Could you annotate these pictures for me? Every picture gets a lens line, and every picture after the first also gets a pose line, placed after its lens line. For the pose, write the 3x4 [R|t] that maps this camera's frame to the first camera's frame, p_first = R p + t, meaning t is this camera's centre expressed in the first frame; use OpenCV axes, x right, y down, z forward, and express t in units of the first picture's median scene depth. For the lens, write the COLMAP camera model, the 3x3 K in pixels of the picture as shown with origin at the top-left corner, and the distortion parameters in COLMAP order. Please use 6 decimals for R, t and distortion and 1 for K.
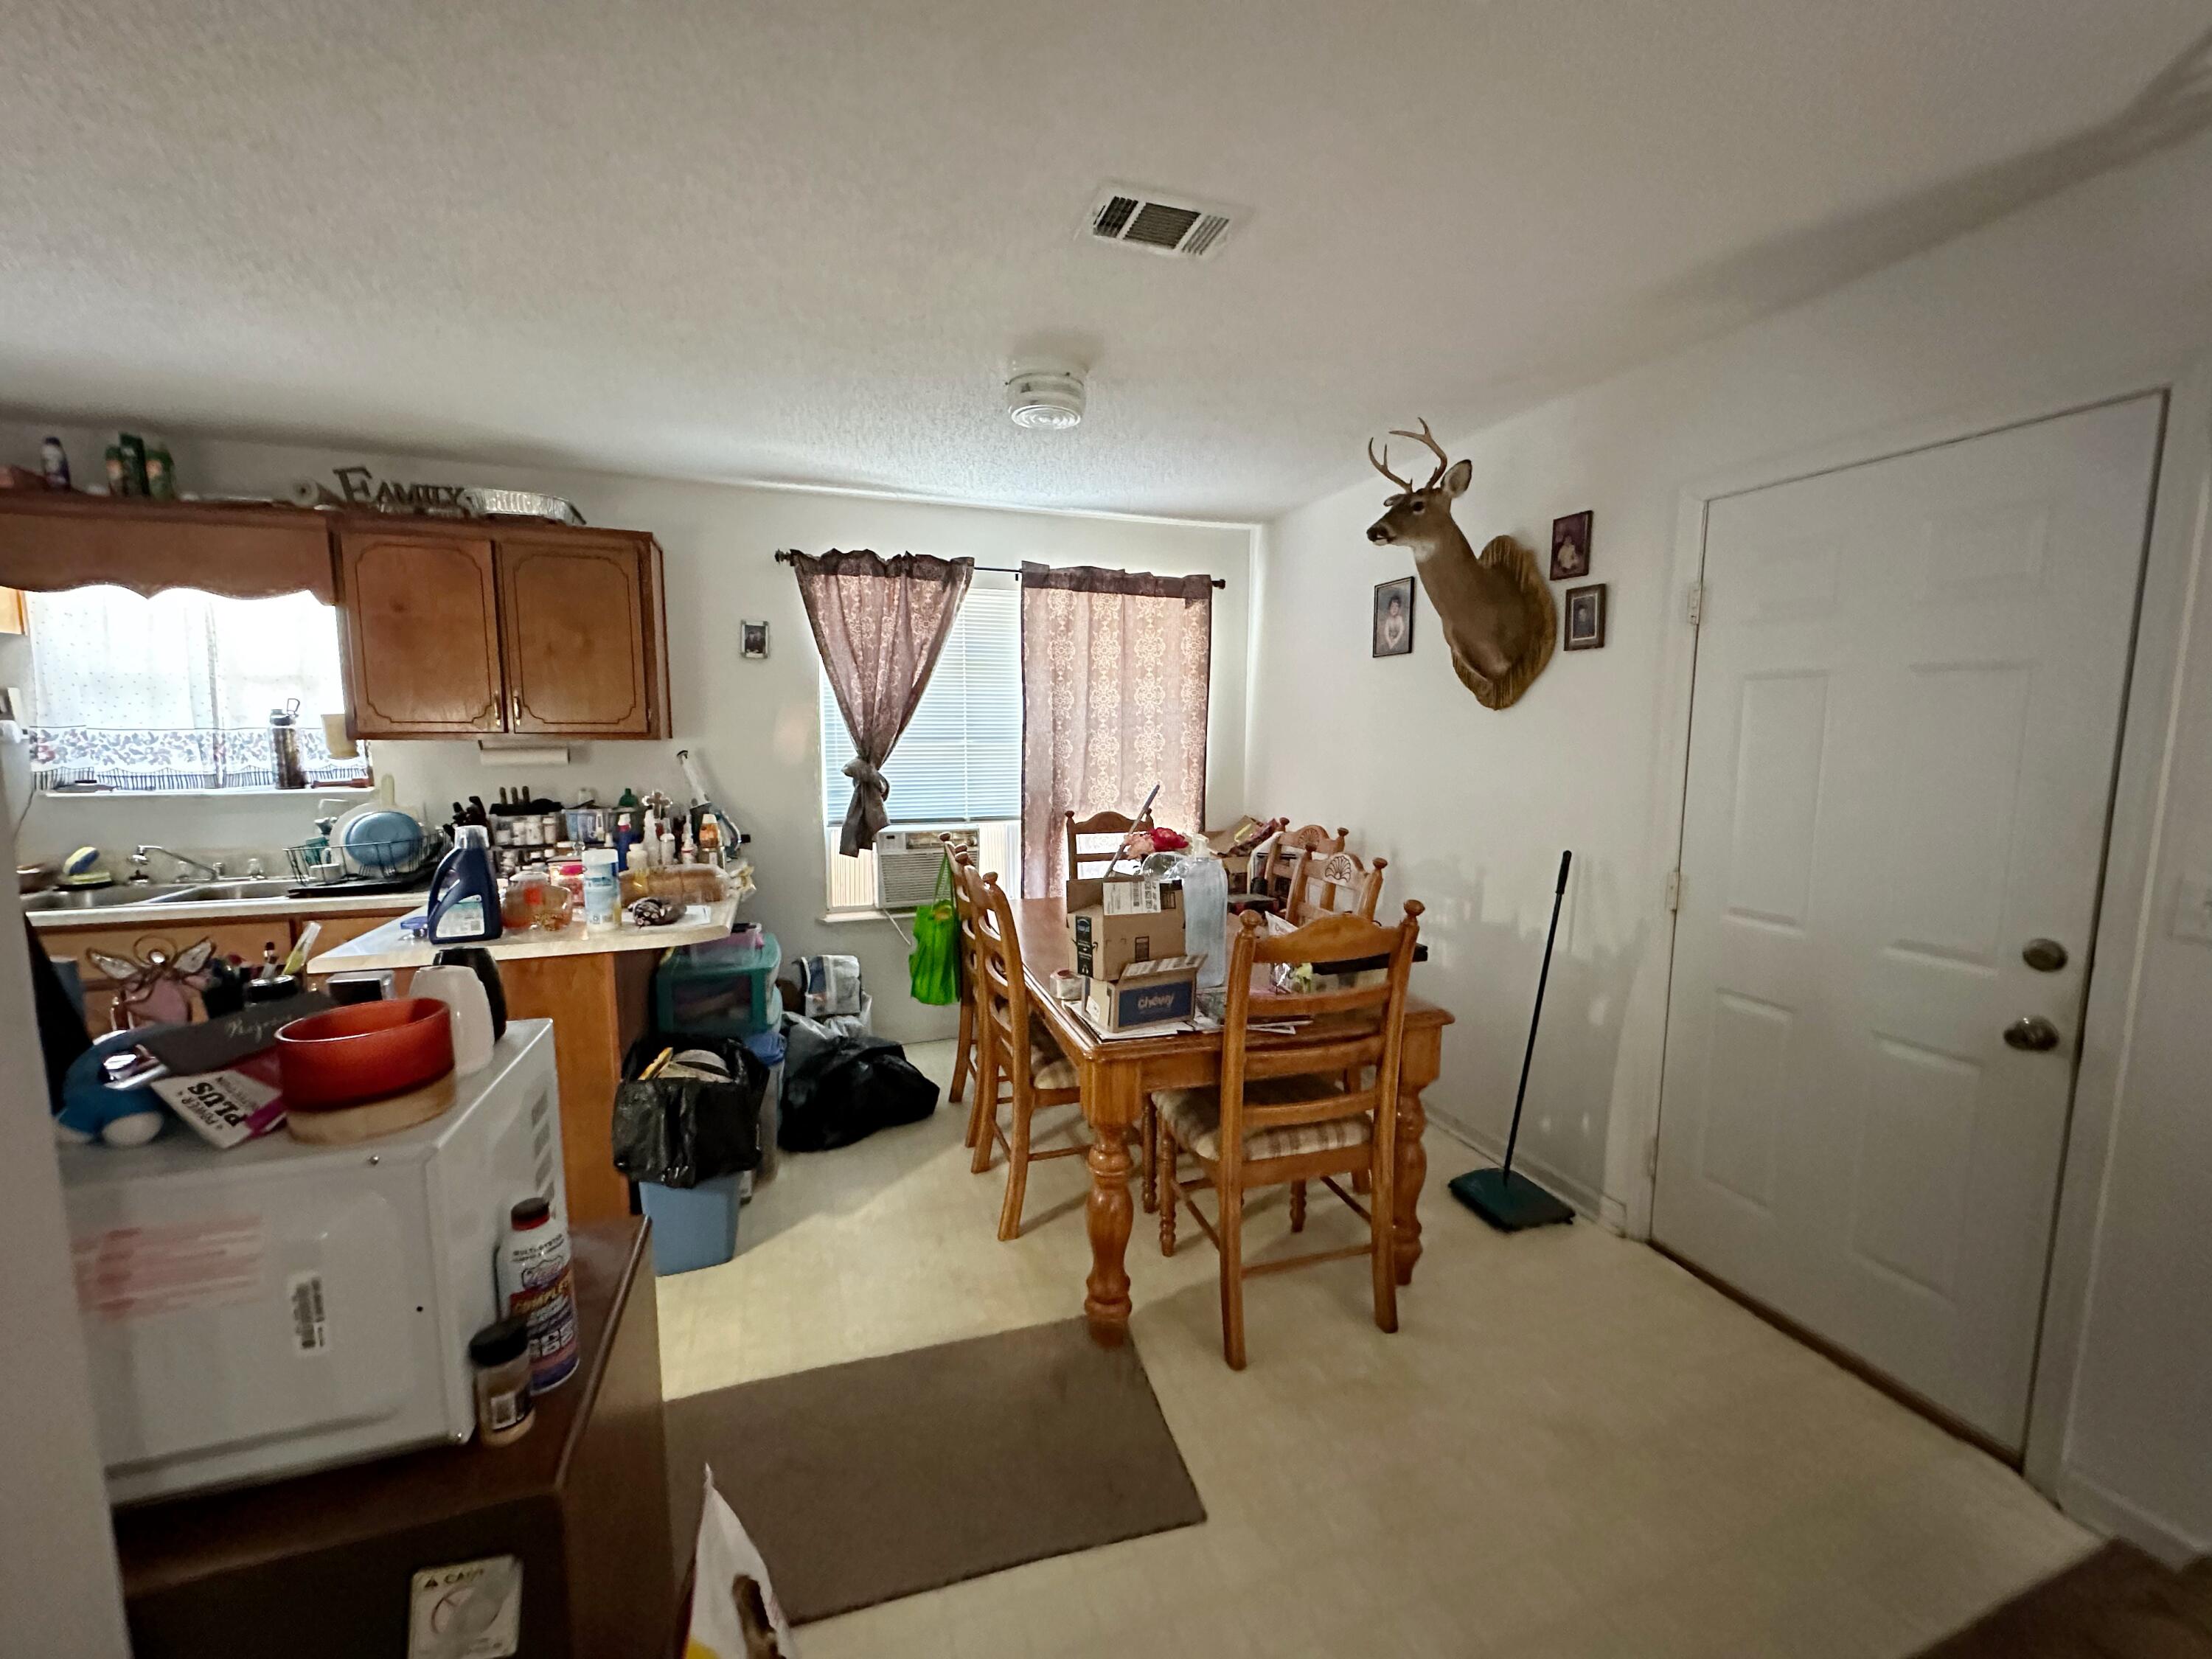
lens RADIAL K [[887.8, 0, 1102.8], [0, 887.8, 828.2], [0, 0, 1]] dist [-0.003691, 0.001869]
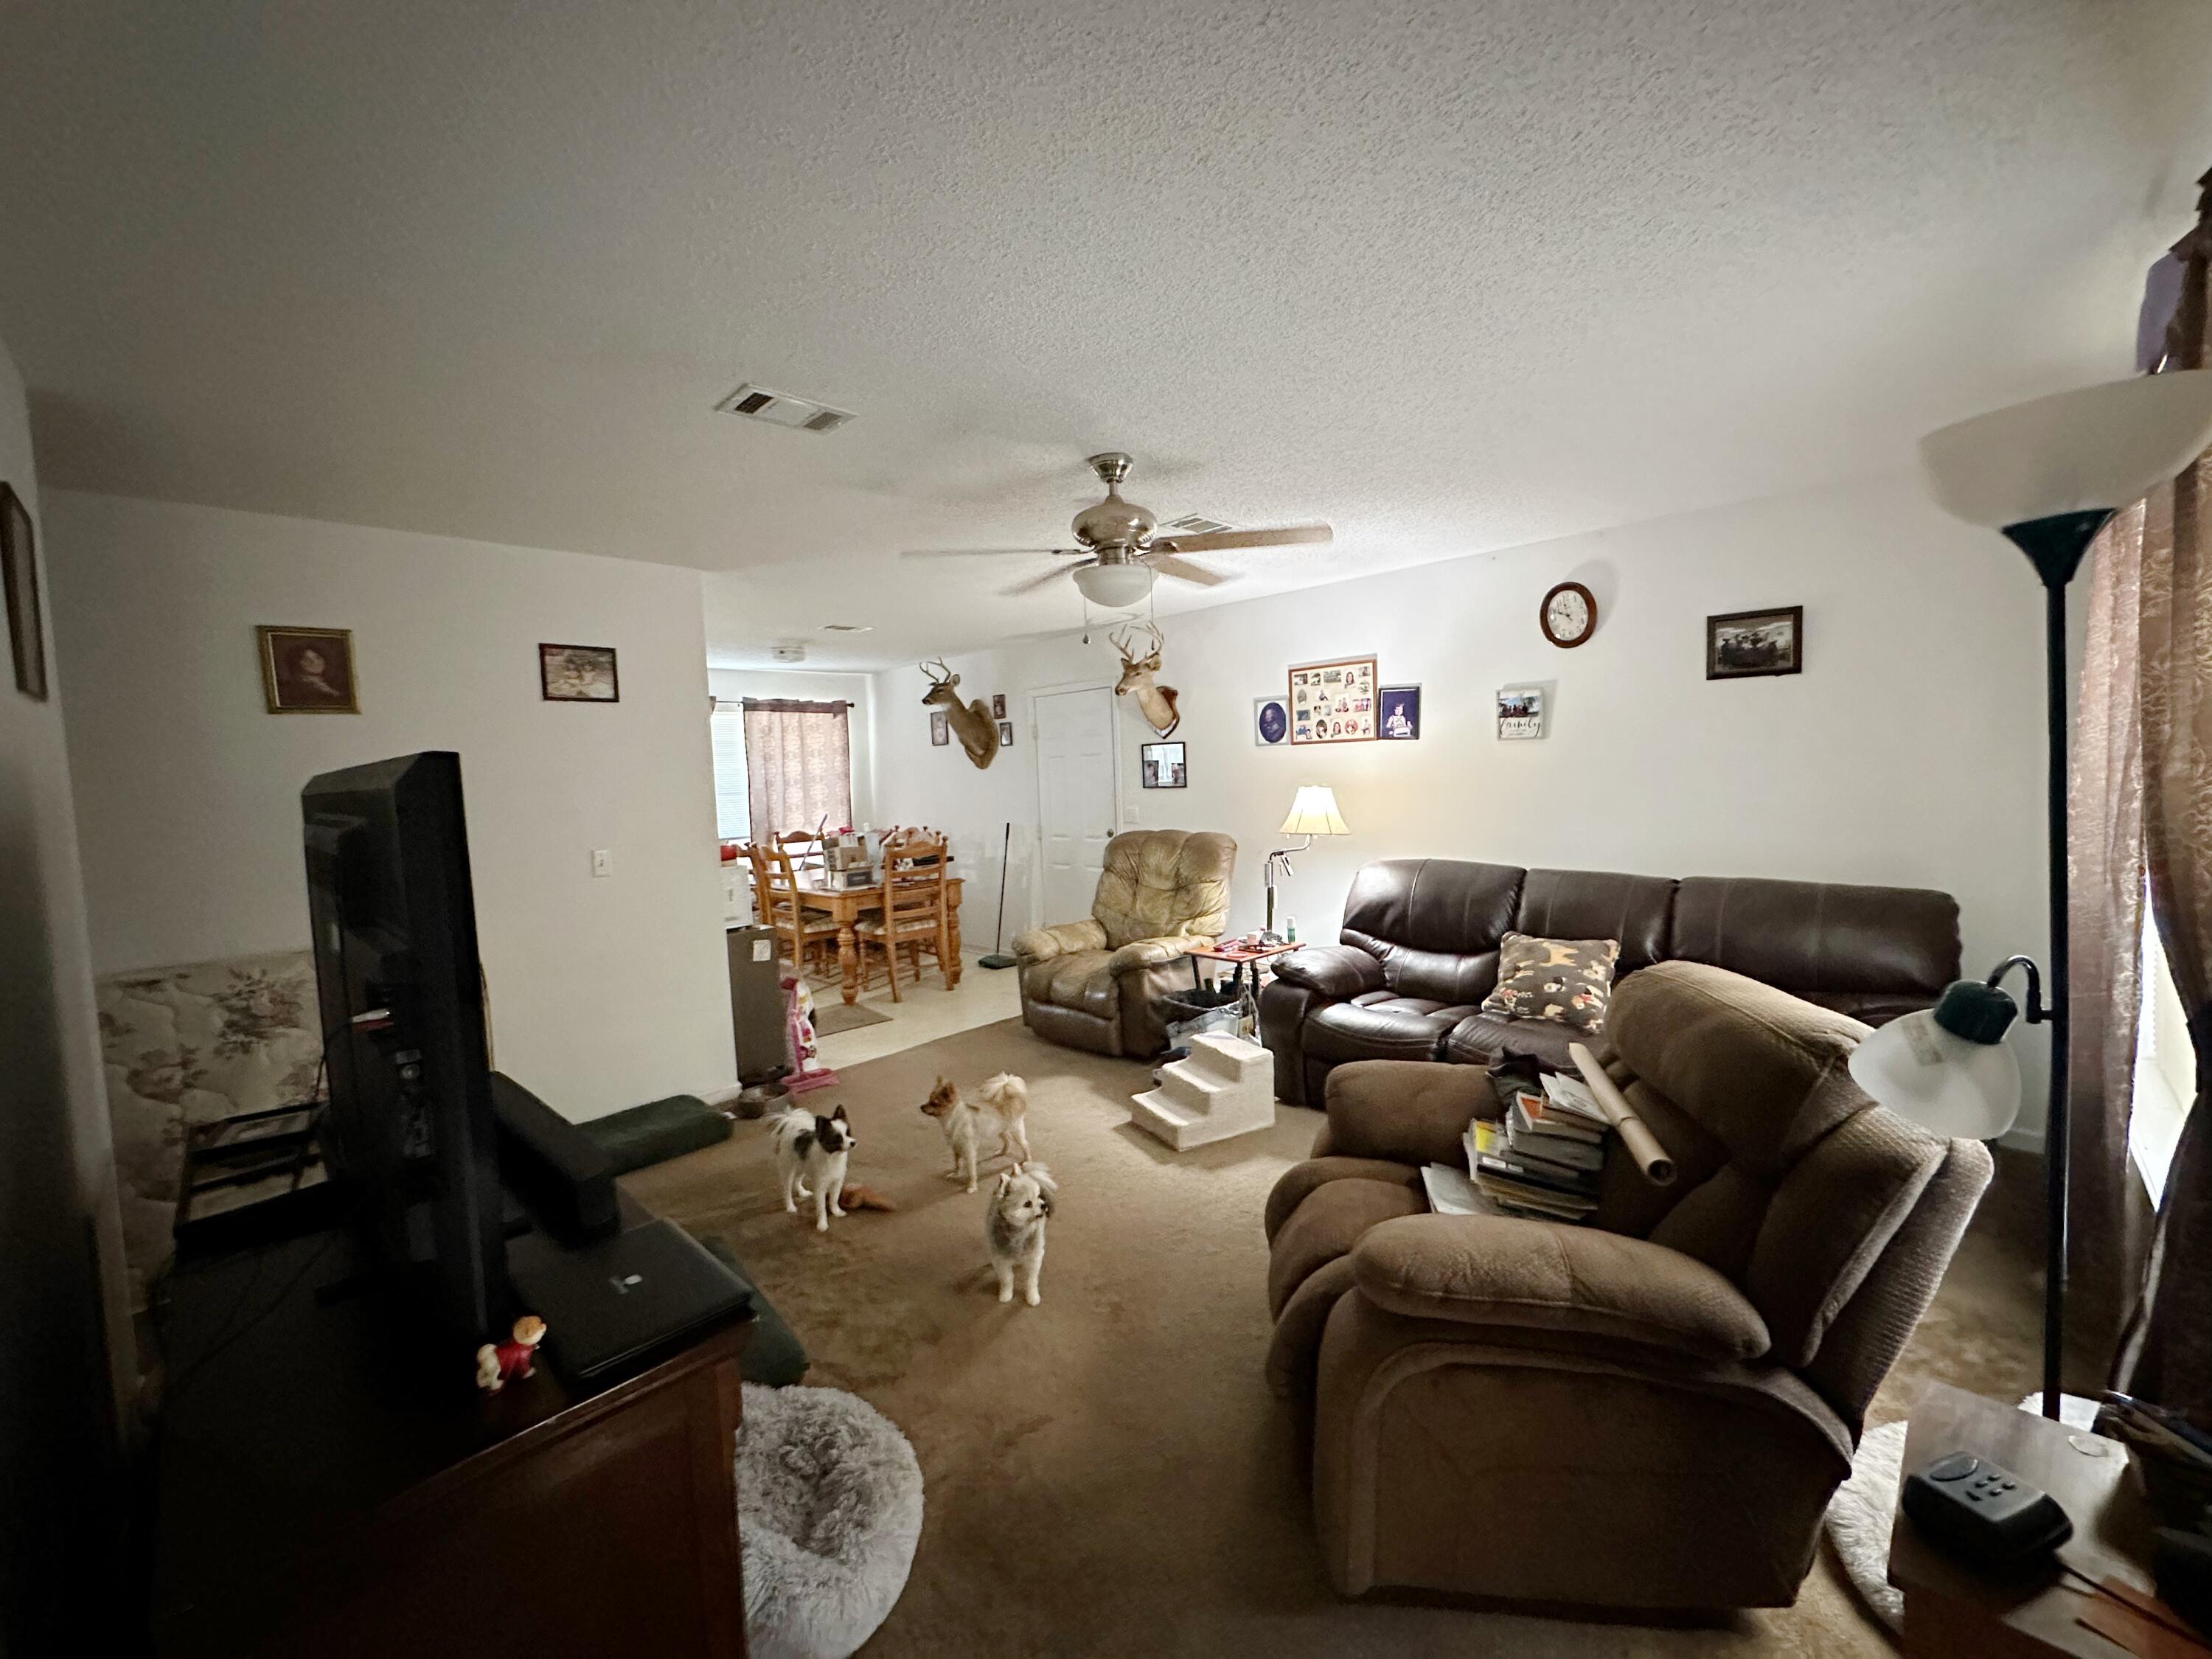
lens RADIAL K [[887.8, 0, 1106.7], [0, 887.8, 824.2], [0, 0, 1]] dist [-0.003691, 0.001869]
pose [[0.900821, -0.066892, 0.429007, -0.260632], [0.092715, 0.994907, -0.039551, 0.125316], [-0.424176, 0.075403, 0.902435, -1.153213]]
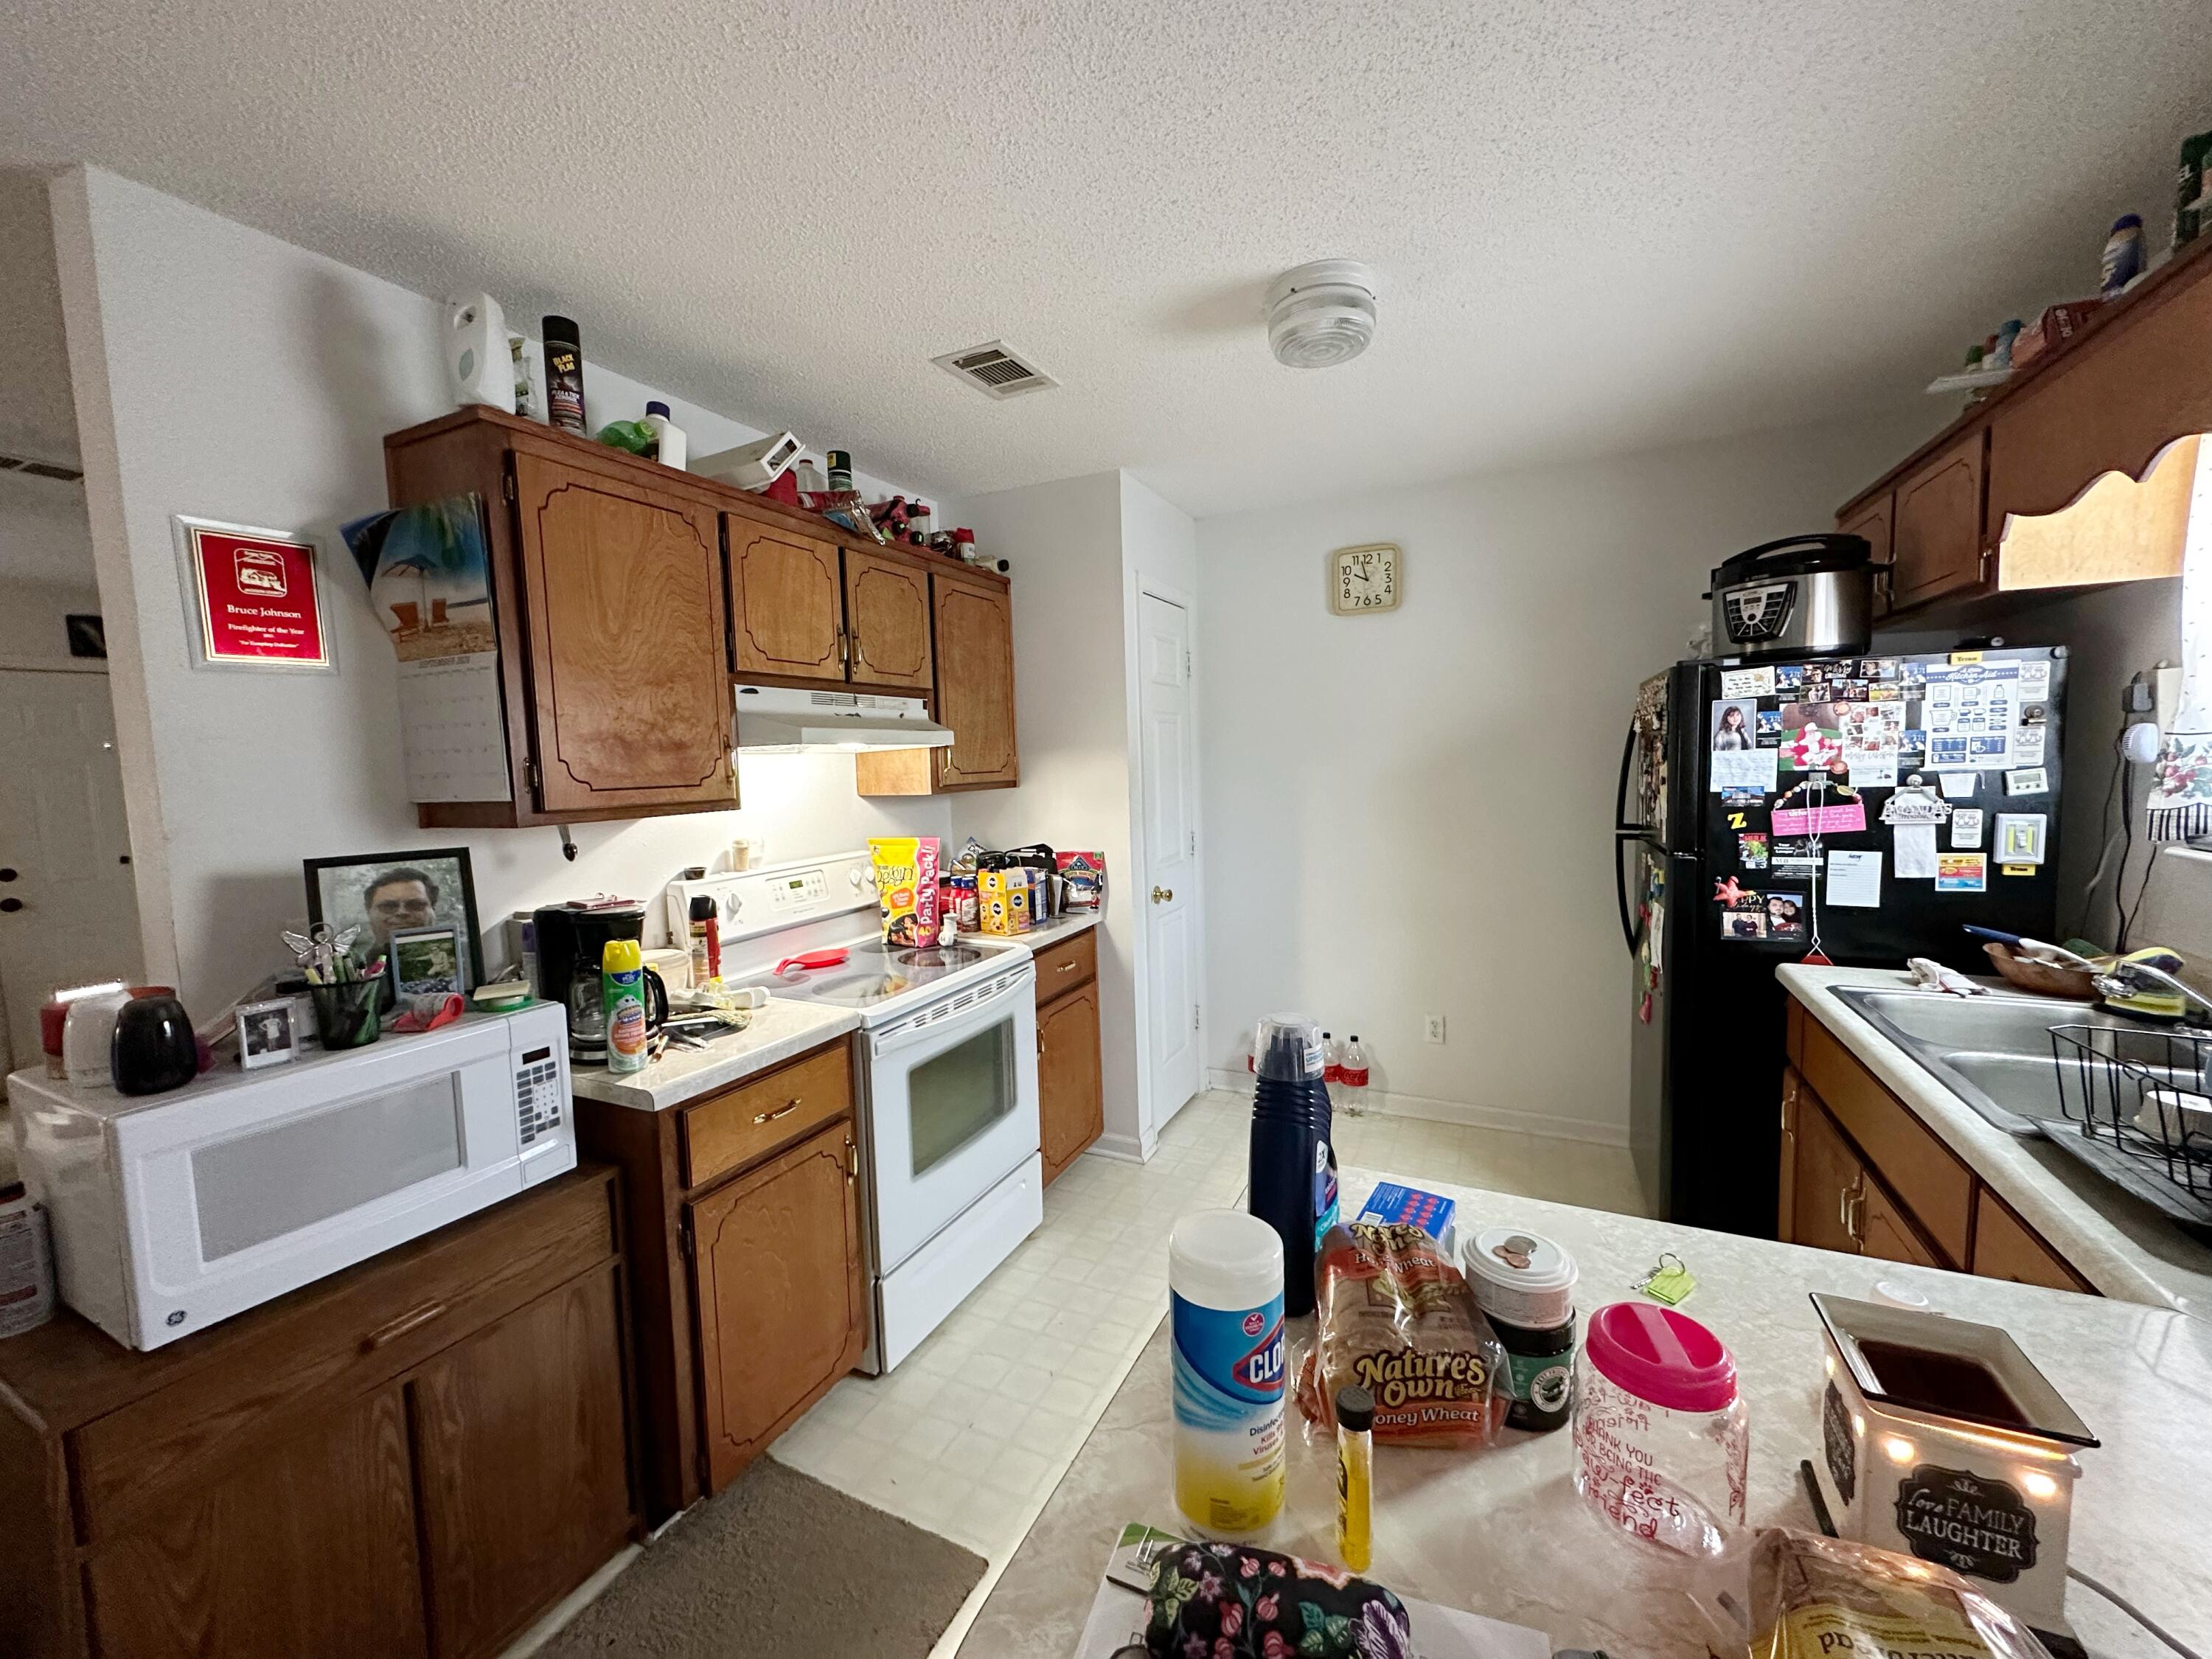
lens RADIAL K [[887.8, 0, 1087.0], [0, 887.8, 825.8], [0, 0, 1]] dist [-0.003691, 0.001869]
pose [[-0.711426, 0.077778, -0.698444, -0.250412], [-0.048214, 0.986113, 0.158923, -0.099739], [0.701105, 0.146736, -0.697797, 0.810705]]
